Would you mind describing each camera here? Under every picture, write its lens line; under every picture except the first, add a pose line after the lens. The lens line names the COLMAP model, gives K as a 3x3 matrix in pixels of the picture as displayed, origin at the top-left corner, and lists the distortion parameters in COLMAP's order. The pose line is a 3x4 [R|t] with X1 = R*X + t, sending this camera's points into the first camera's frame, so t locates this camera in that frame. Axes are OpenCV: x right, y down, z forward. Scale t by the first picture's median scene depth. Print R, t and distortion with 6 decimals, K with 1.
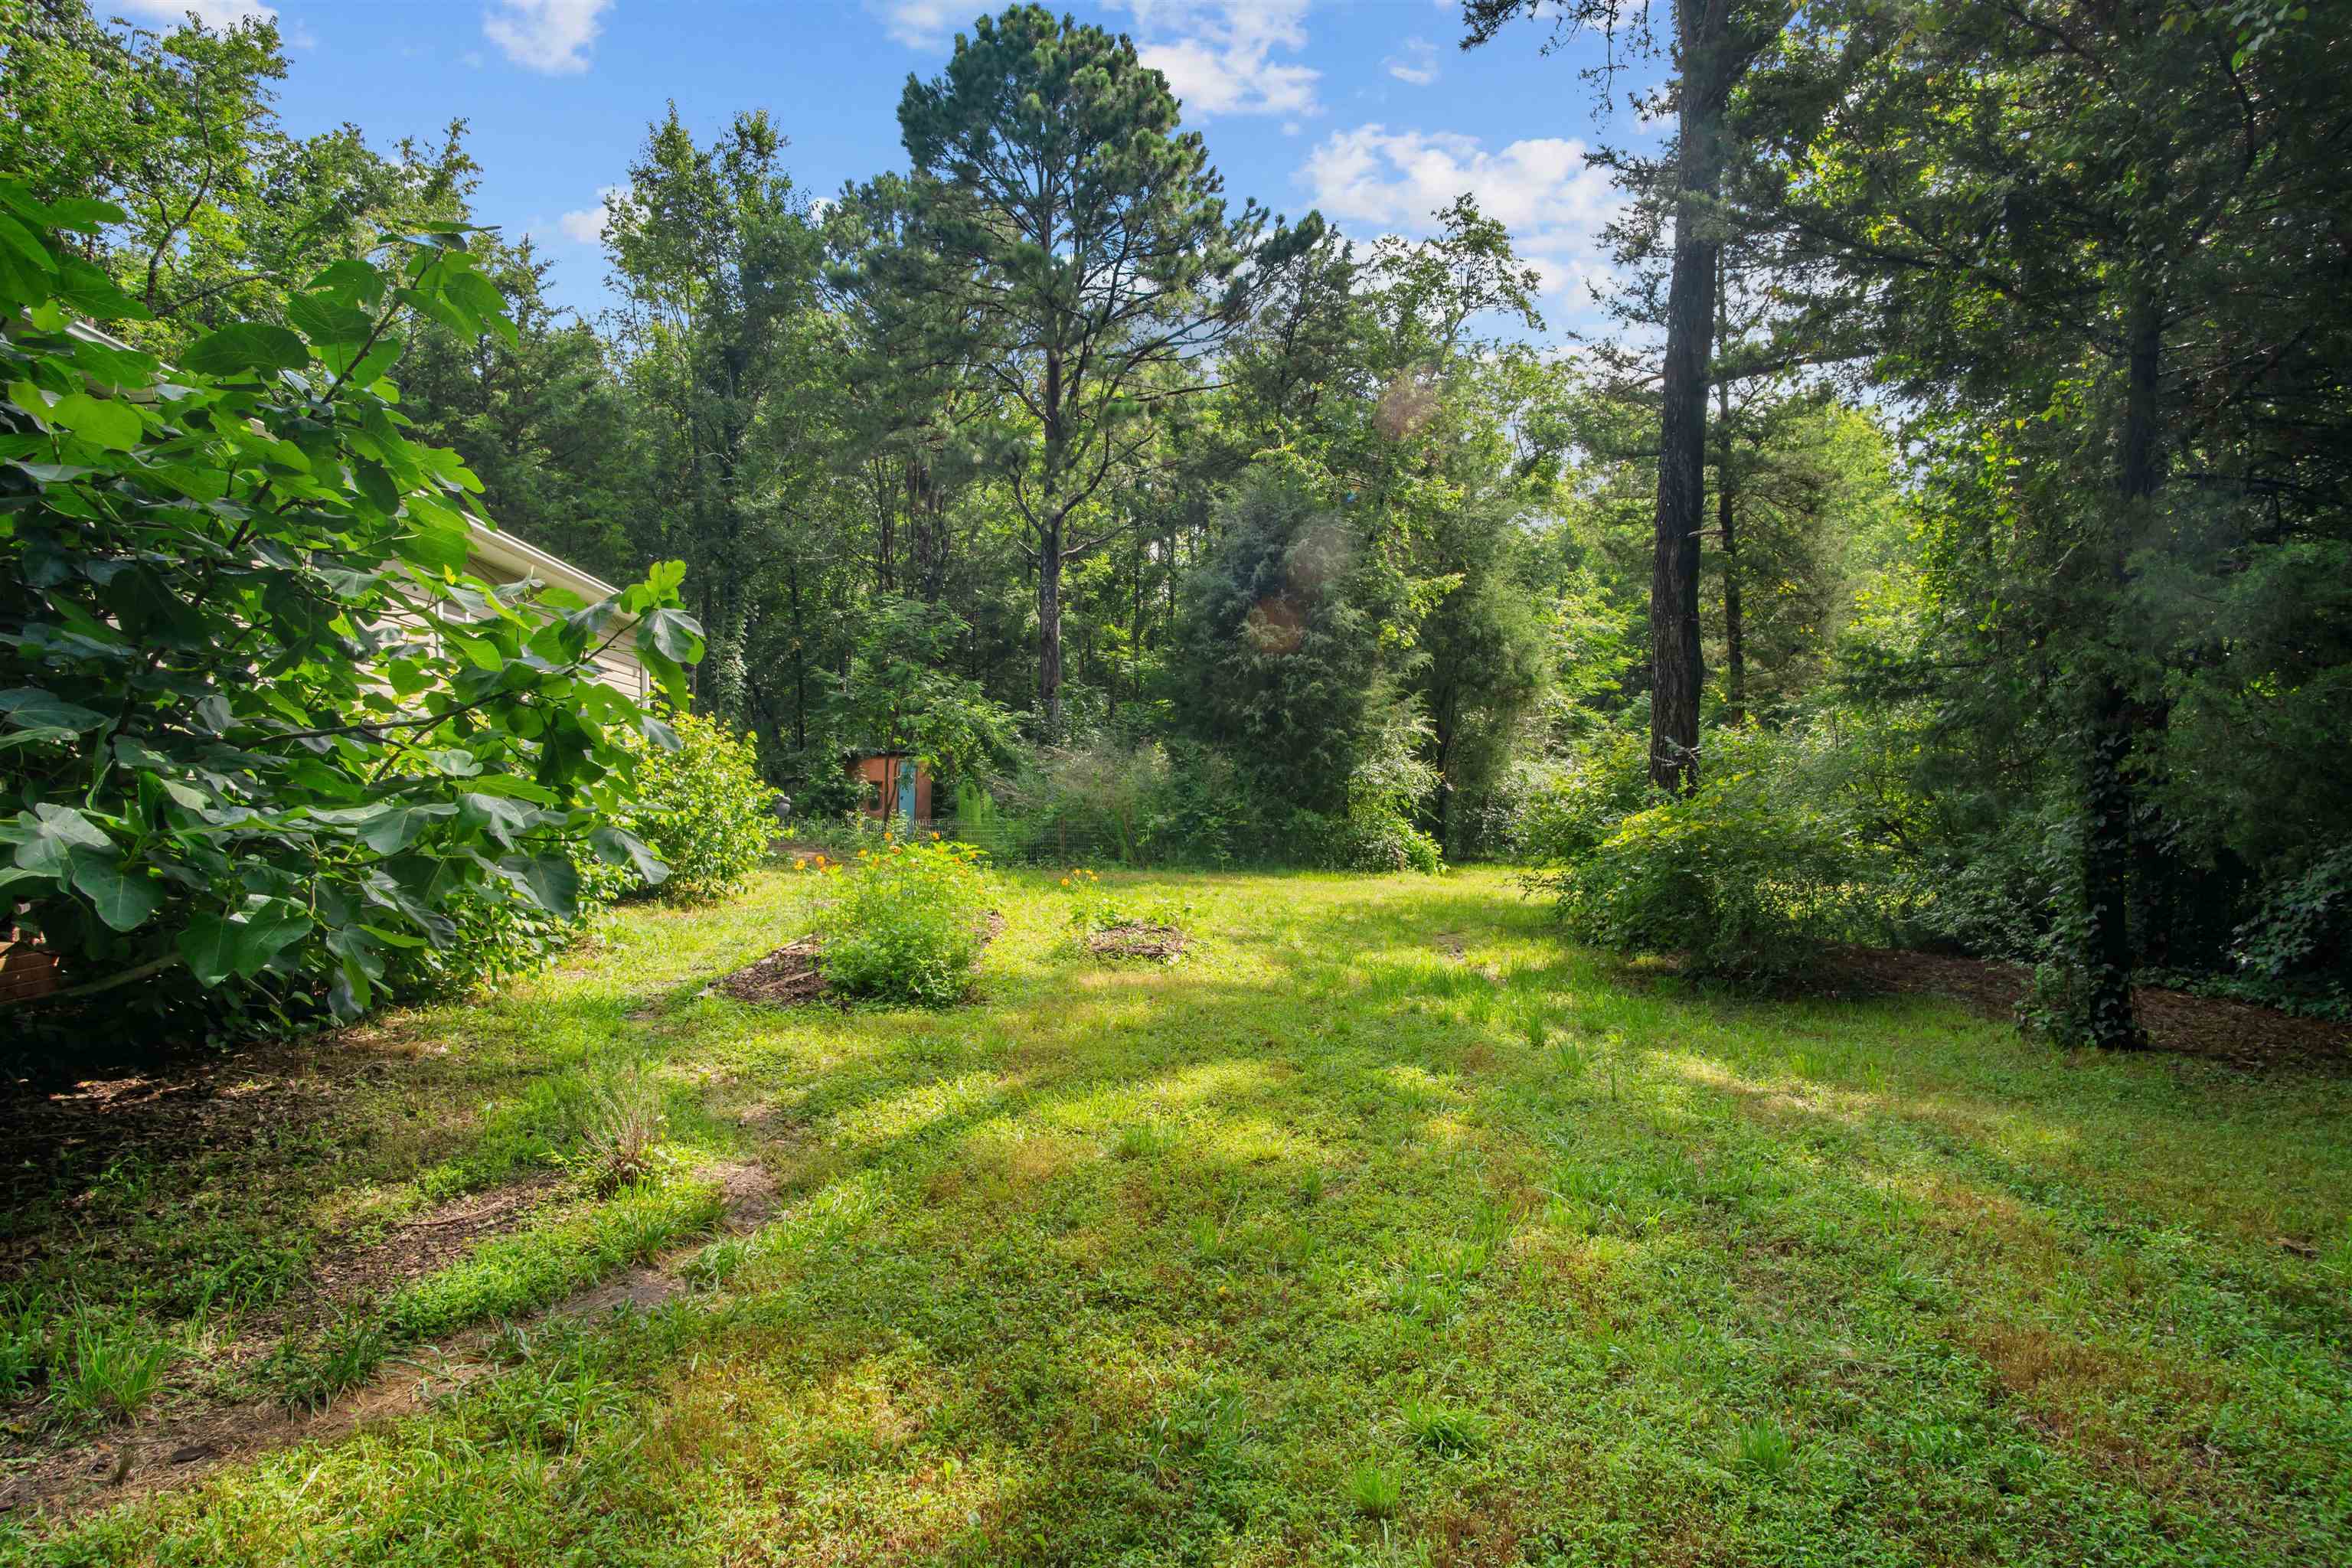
lens RADIAL K [[1282.2, 0, 1159.4], [0, 1282.2, 789.3], [0, 0, 1]] dist [-0.039182, 0.013273]
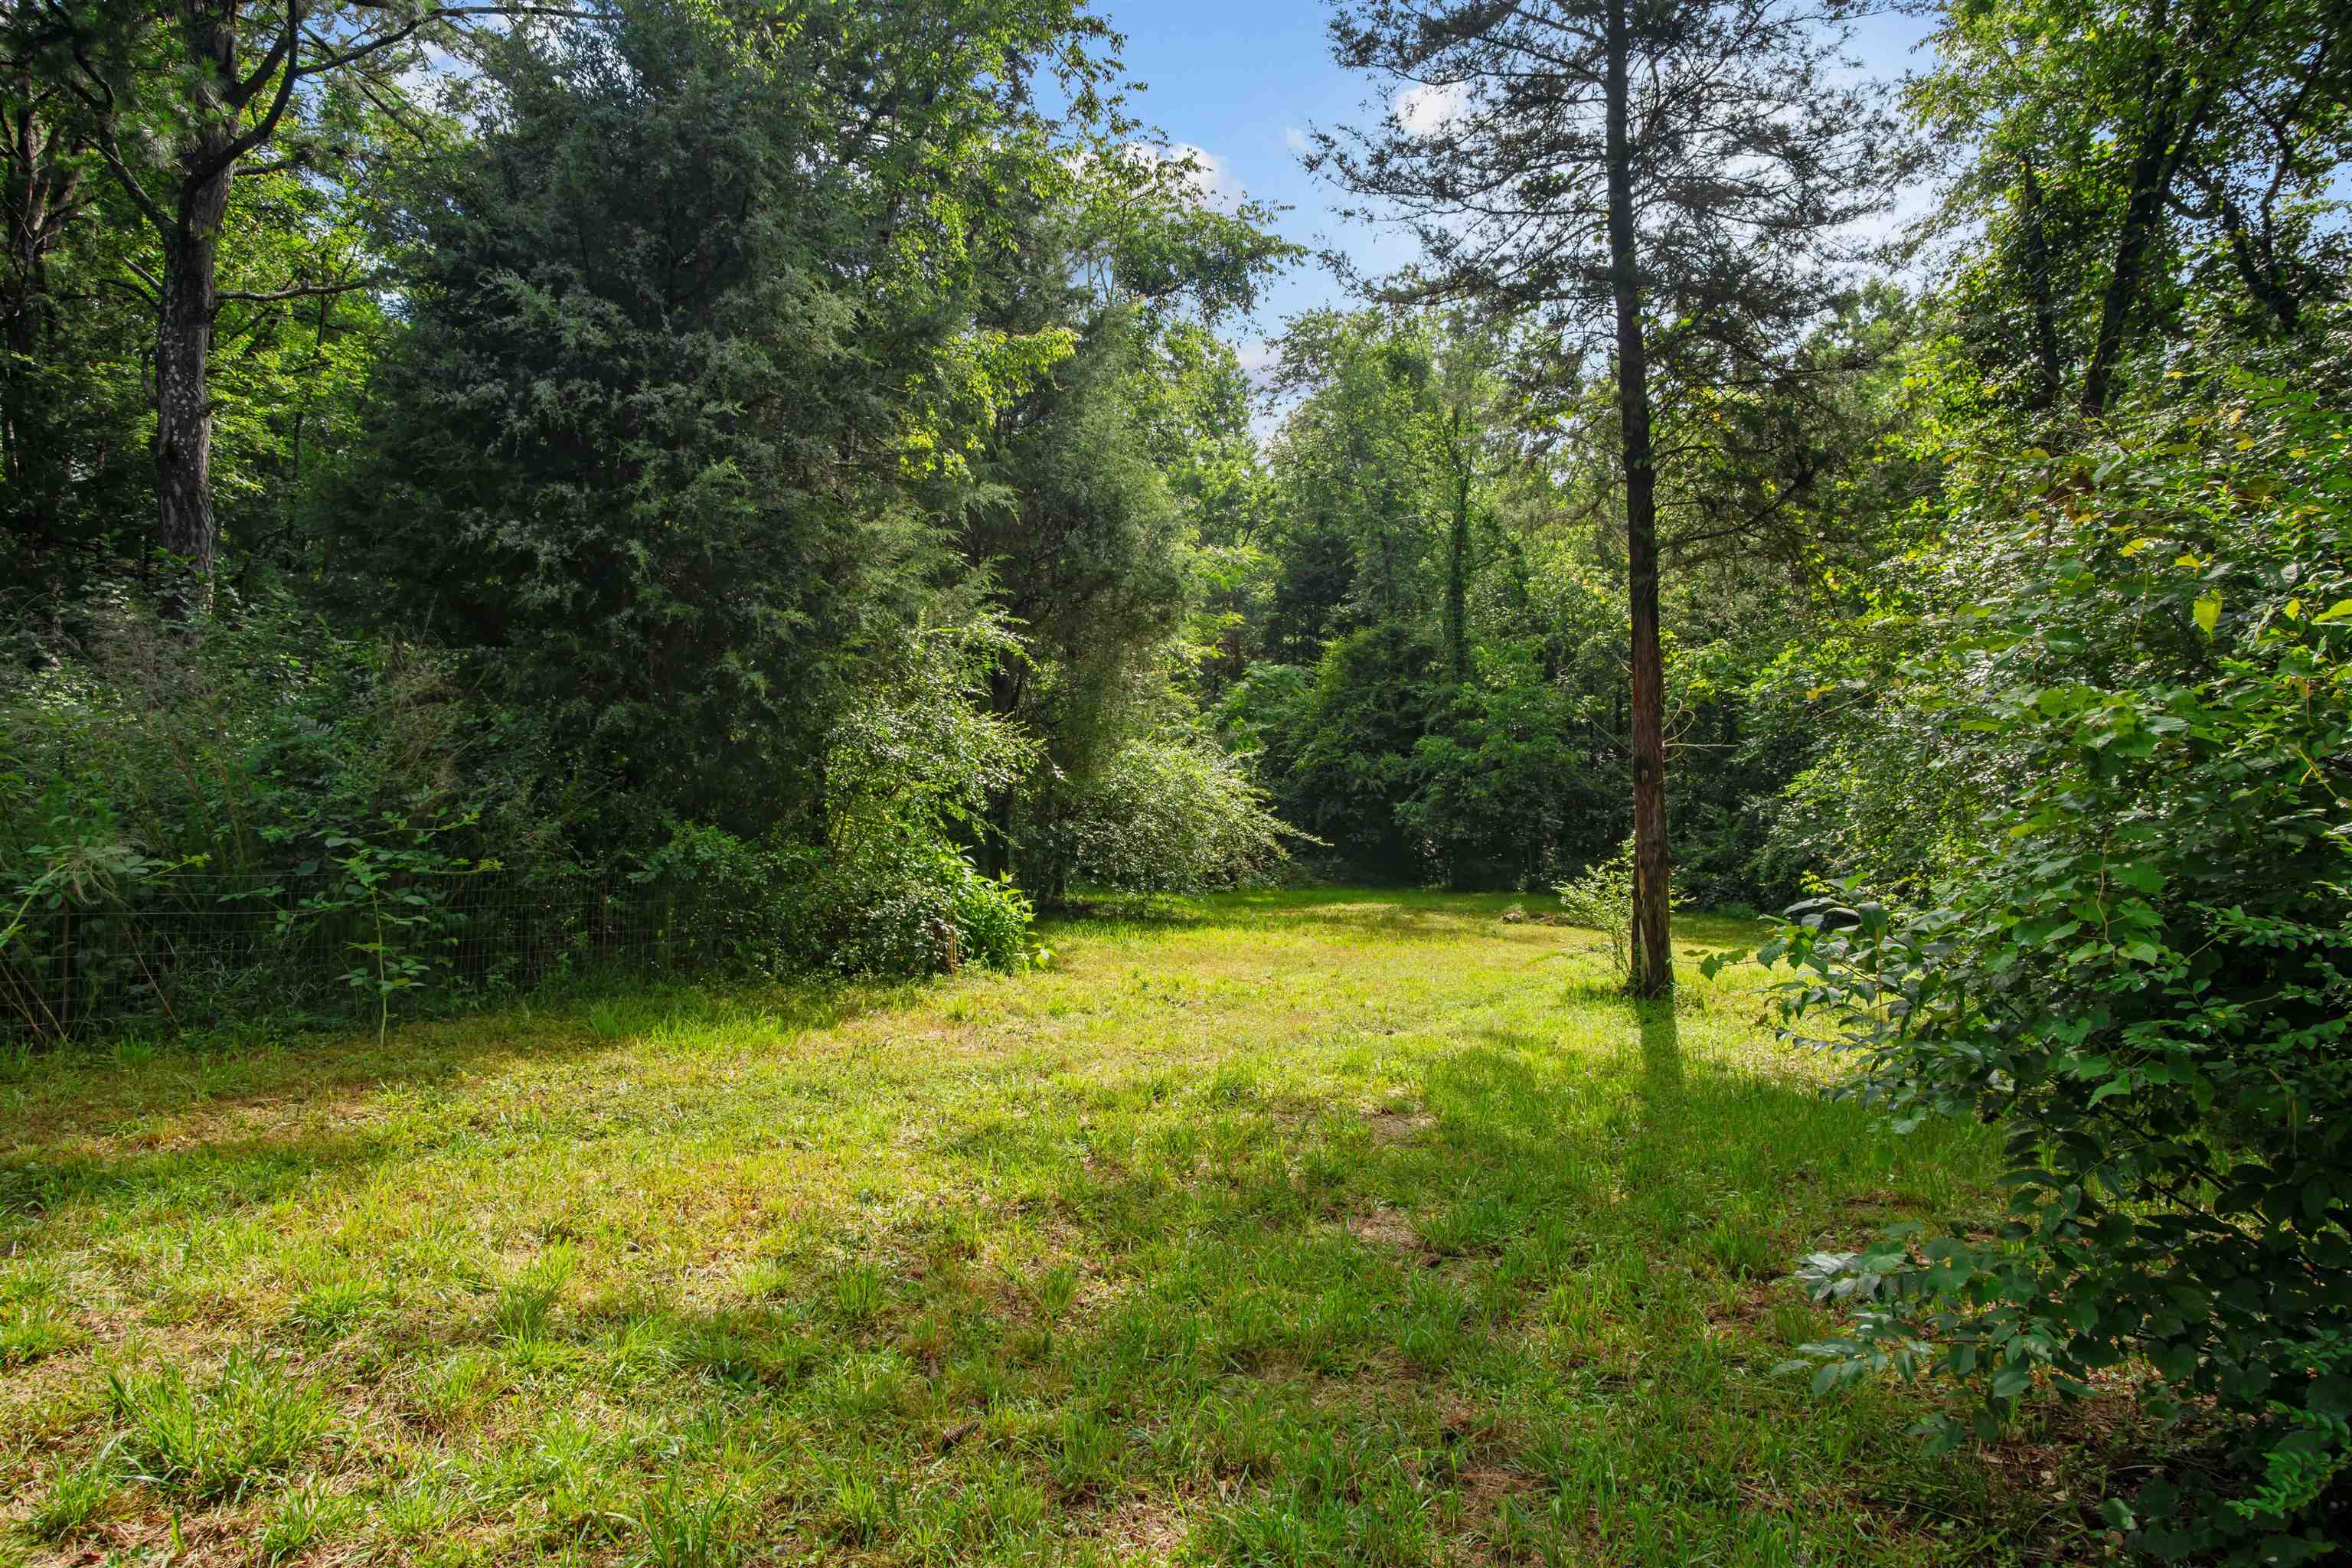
lens RADIAL K [[1282.2, 0, 1159.4], [0, 1282.2, 789.3], [0, 0, 1]] dist [-0.039182, 0.013273]
pose [[0.929303, 0.003232, 0.369303, 0.095548], [0.001250, 0.999928, -0.011897, 0.009092], [-0.369315, 0.011517, 0.929233, 0.573944]]
